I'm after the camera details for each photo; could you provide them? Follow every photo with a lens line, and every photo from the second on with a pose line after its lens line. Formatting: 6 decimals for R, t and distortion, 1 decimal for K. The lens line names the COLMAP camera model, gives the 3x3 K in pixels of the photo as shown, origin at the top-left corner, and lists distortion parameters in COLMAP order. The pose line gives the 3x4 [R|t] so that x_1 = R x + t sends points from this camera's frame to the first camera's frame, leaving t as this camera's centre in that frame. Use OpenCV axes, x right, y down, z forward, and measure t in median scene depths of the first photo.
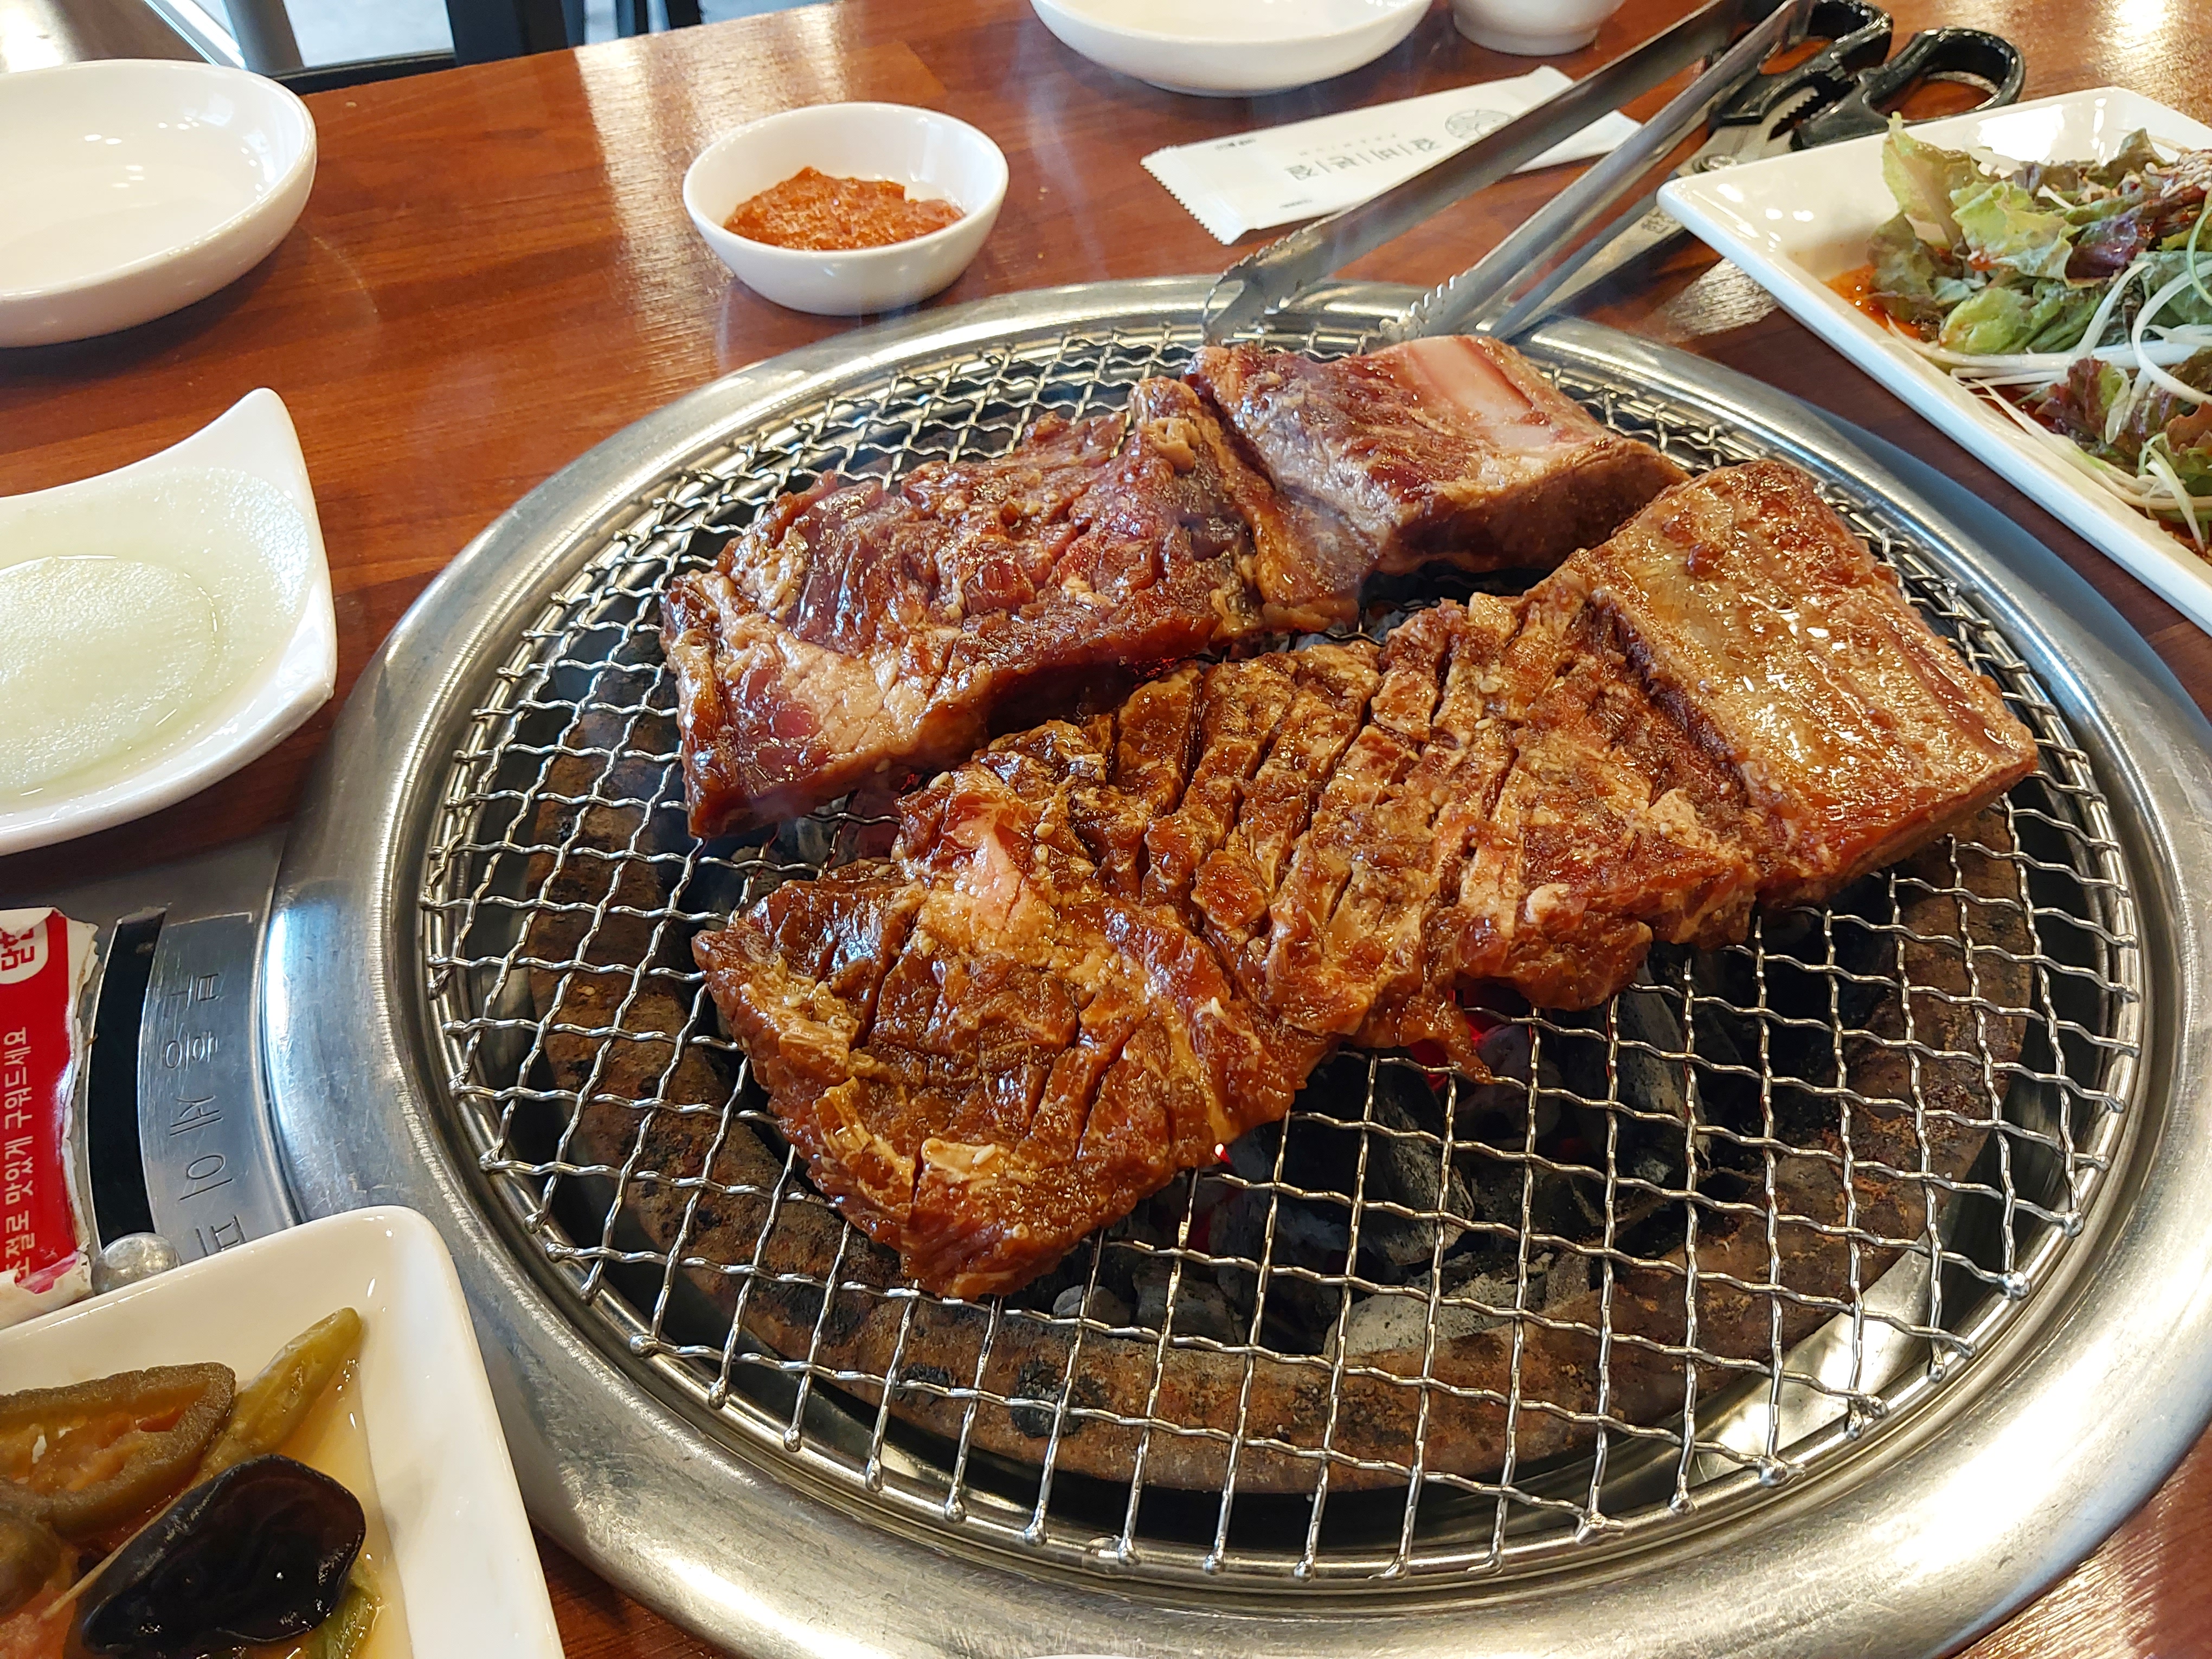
lens RADIAL K [[1726.0, 0, 1106.0], [0, 1726.0, 829.5], [0, 0, 1]] dist [-0.008750, -0.003297]
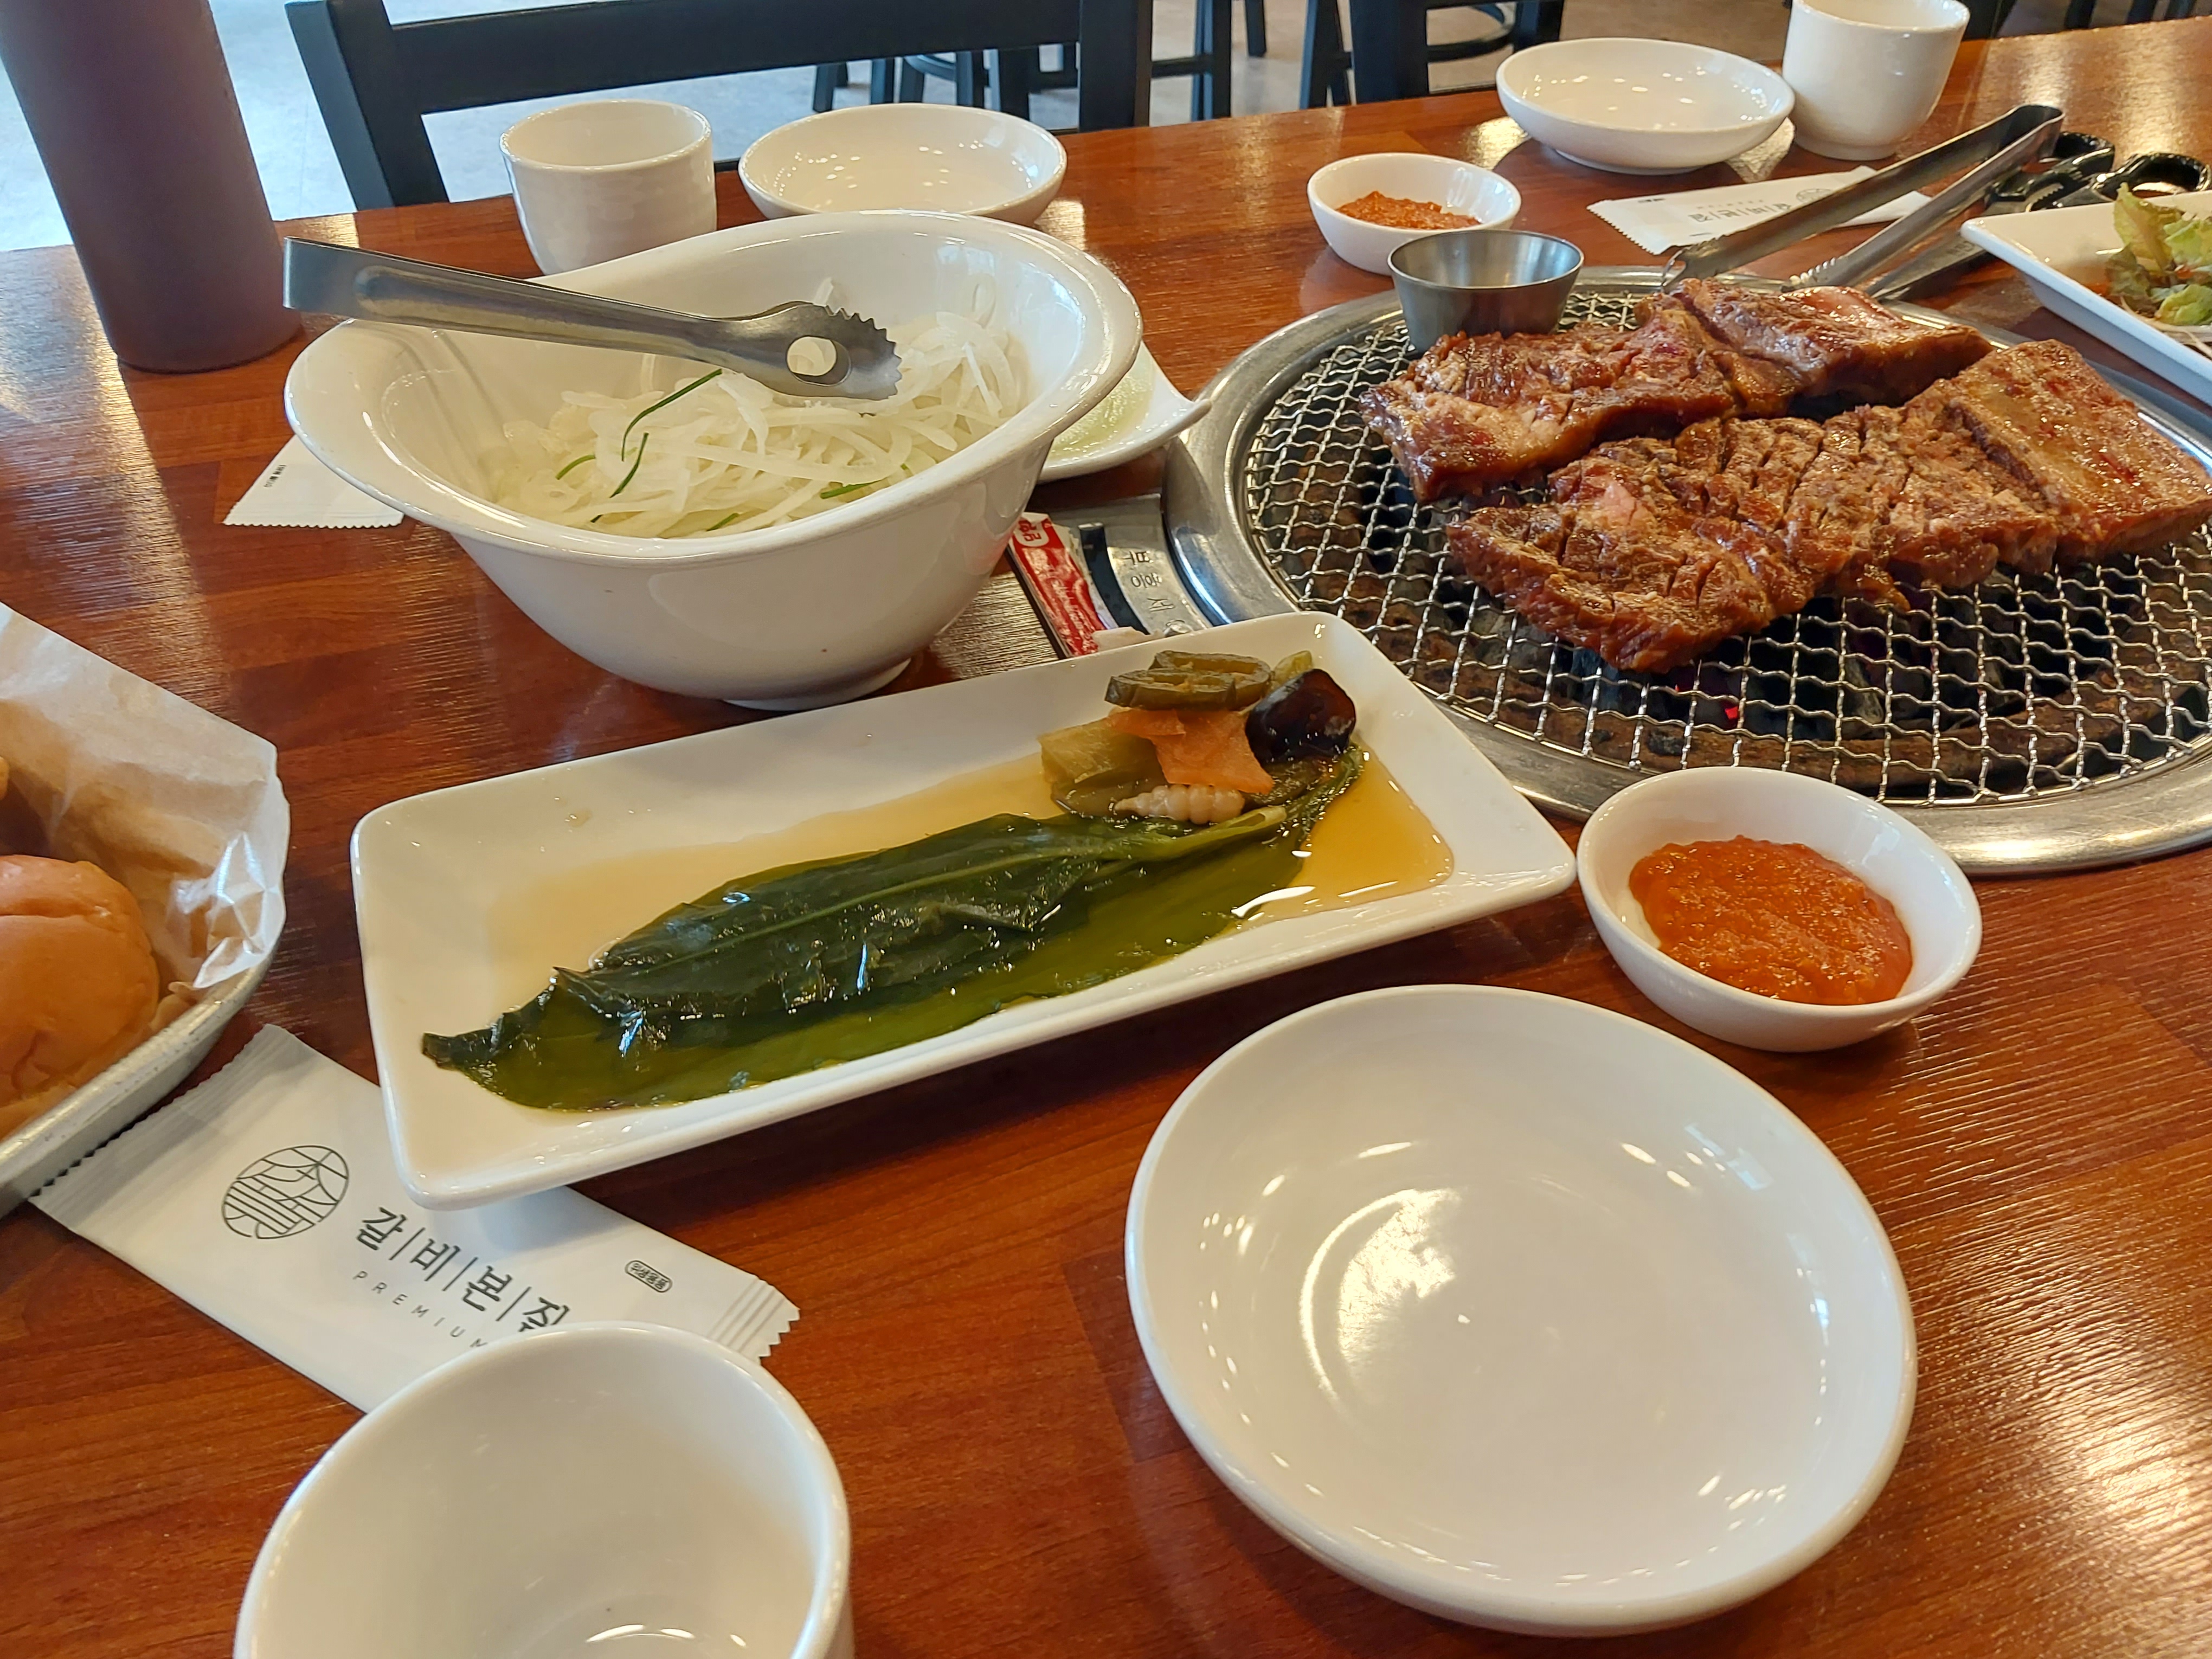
lens RADIAL K [[1860.7, 0, 1117.3], [0, 1860.7, 833.0], [0, 0, 1]] dist [-0.006662, 0.092632]
pose [[0.996576, 0.079227, -0.023649, -0.484903], [-0.081894, 0.985234, -0.150359, 0.663632], [0.011388, 0.151781, 0.988349, -0.807414]]
